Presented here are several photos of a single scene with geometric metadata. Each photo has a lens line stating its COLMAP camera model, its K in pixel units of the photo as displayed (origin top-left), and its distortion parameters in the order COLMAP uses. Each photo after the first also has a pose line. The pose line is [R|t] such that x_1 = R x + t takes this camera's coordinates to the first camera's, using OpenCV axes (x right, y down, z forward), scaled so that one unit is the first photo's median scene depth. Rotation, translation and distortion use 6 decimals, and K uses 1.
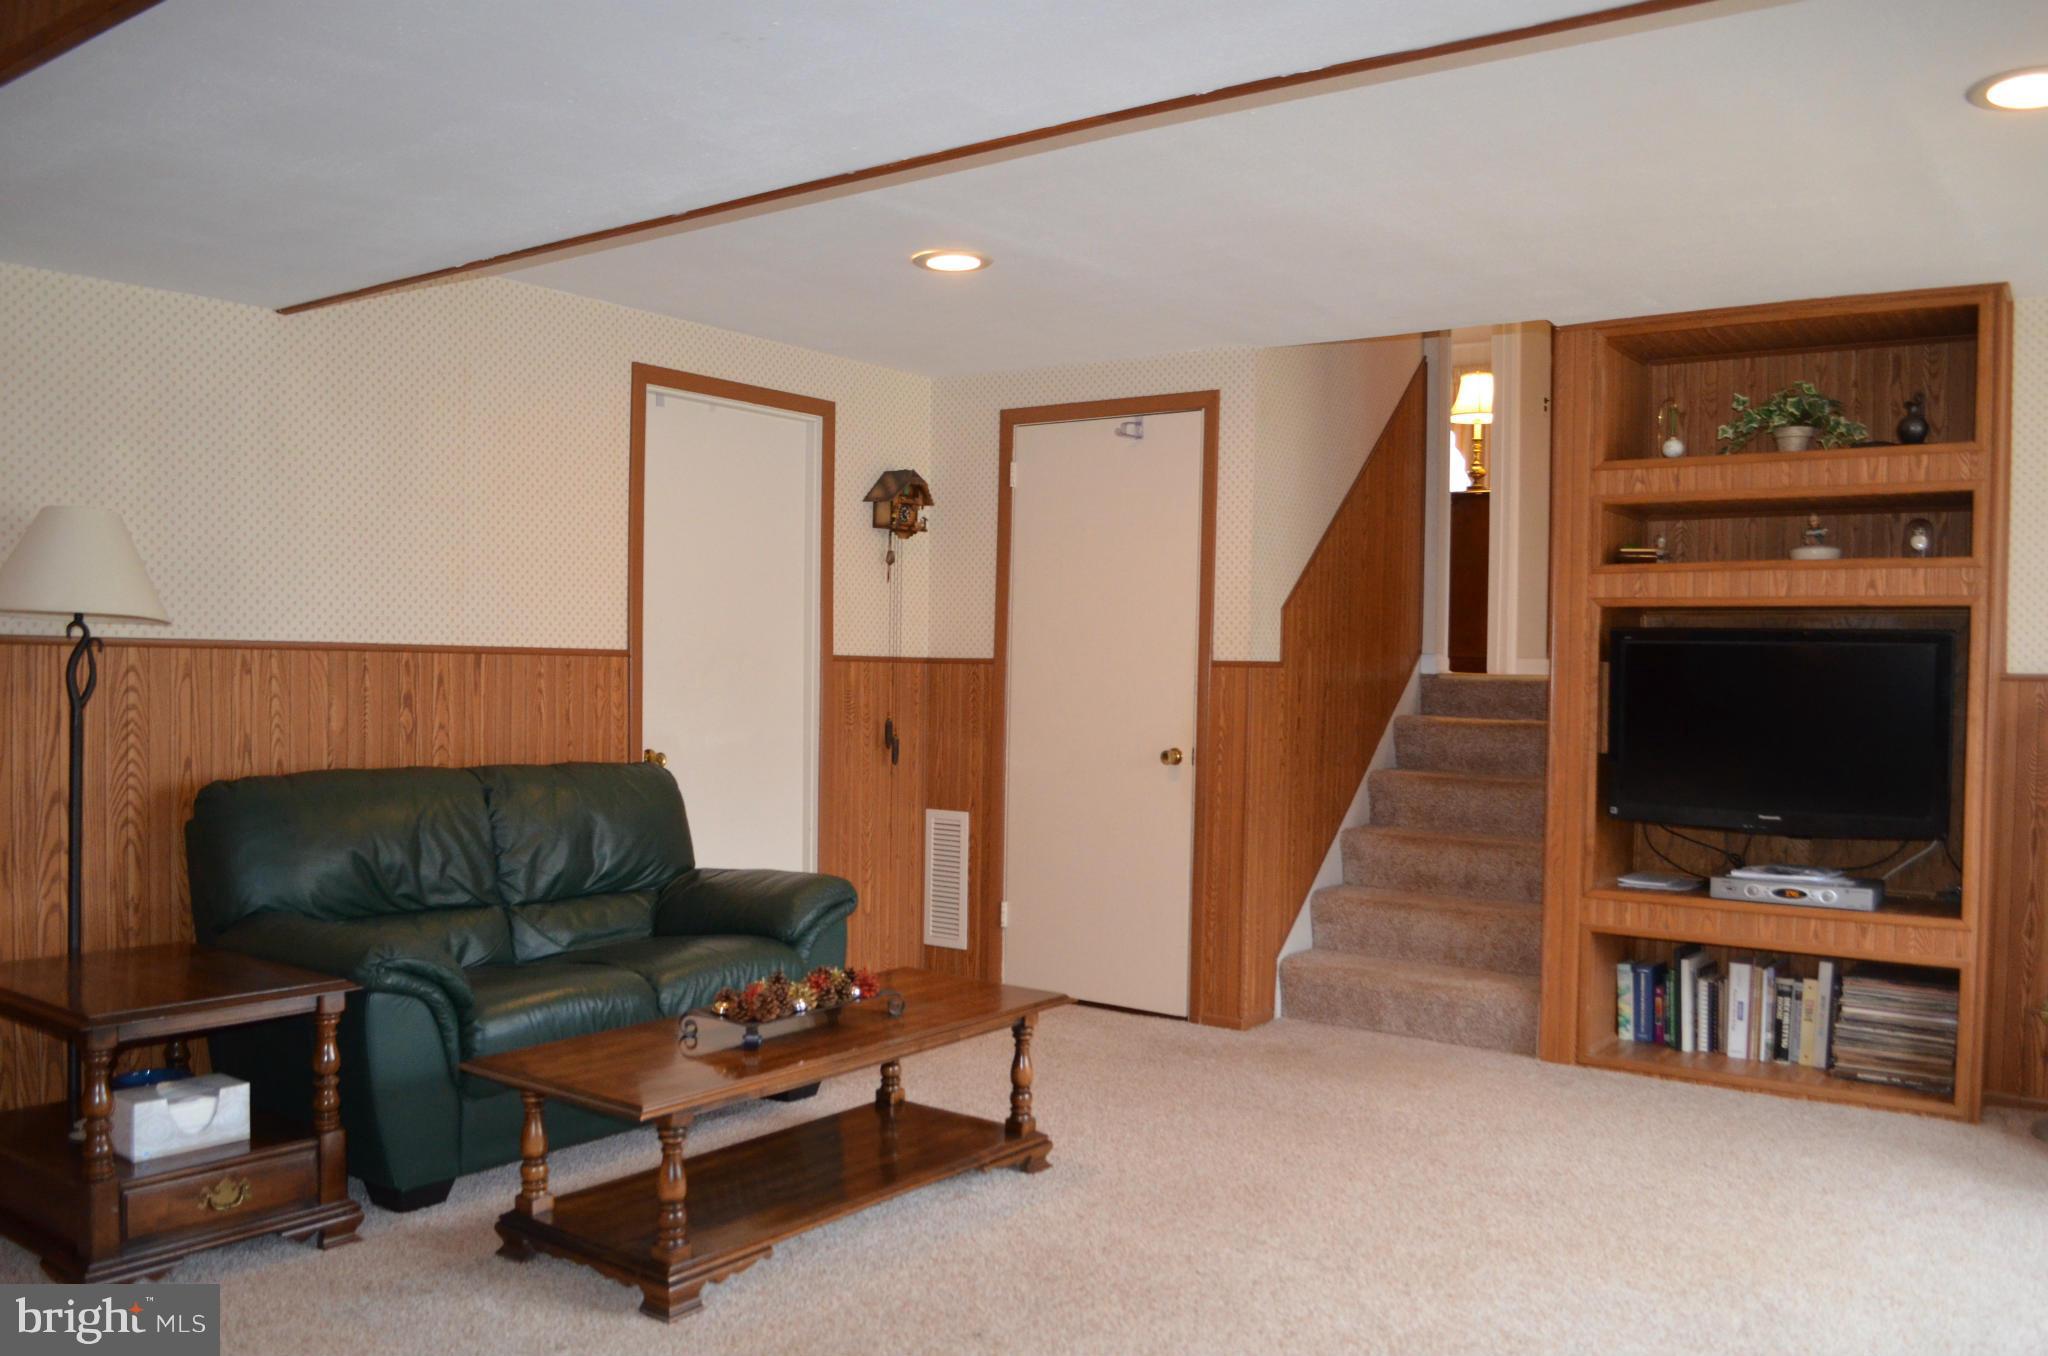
lens RADIAL K [[1601.5, 0, 1038.8], [0, 1601.5, 713.3], [0, 0, 1]] dist [-0.085996, 0.016854]
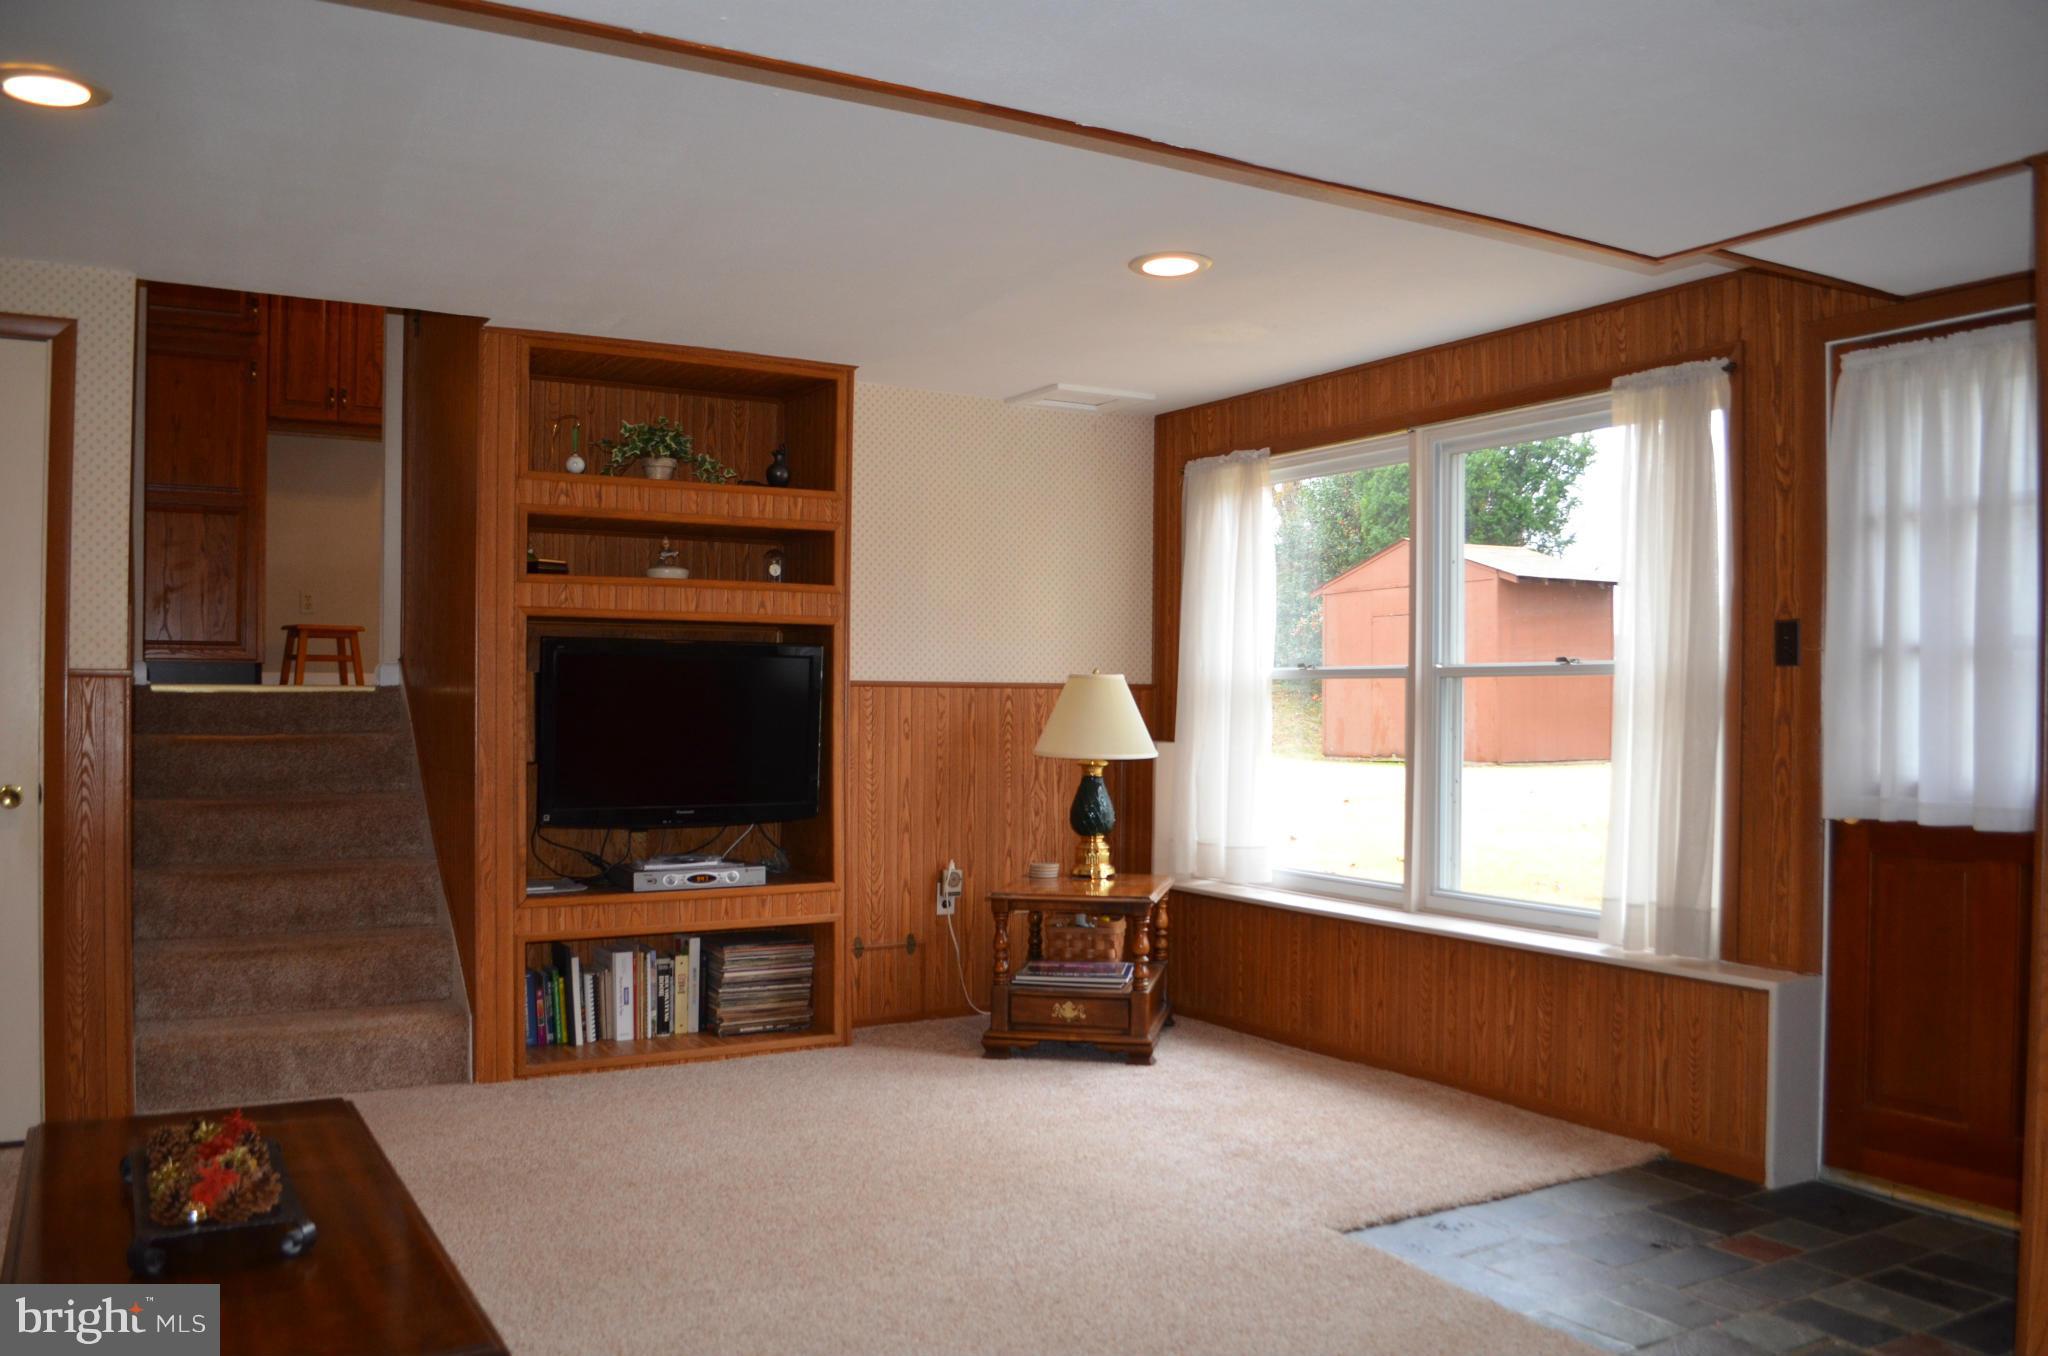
lens RADIAL K [[1601.5, 0, 1038.8], [0, 1601.5, 713.3], [0, 0, 1]] dist [-0.085996, 0.016854]
pose [[0.408472, -0.022383, 0.912497, -0.432629], [0.026486, 0.999569, 0.012662, -0.010000], [-0.912387, 0.018997, 0.408888, 0.301881]]
